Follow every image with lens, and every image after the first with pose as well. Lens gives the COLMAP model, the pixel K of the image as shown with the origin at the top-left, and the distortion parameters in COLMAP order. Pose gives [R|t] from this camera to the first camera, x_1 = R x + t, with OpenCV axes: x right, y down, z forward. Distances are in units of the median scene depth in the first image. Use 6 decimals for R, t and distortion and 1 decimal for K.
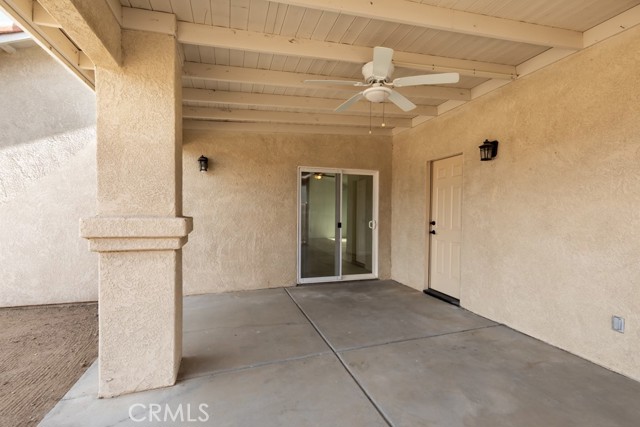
lens RADIAL K [[285.7, 0, 317.6], [0, 285.7, 216.2], [0, 0, 1]] dist [0.002178, 0.000609]
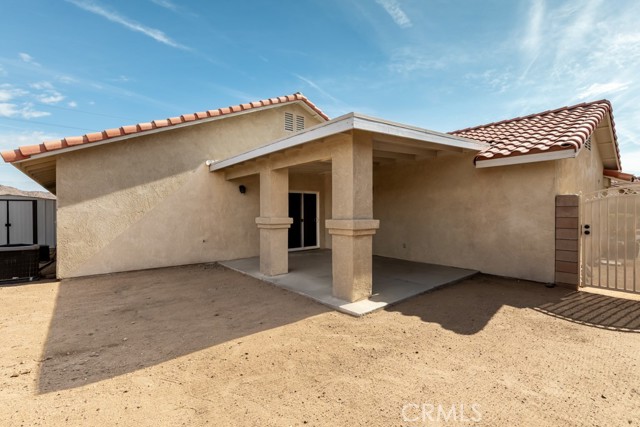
lens RADIAL K [[285.7, 0, 317.6], [0, 285.7, 216.2], [0, 0, 1]] dist [0.002178, 0.000609]
pose [[0.919138, -0.016471, 0.393592, -0.669972], [0.012692, 0.999845, 0.012202, -0.023184], [-0.393732, -0.006219, 0.919204, -0.916614]]
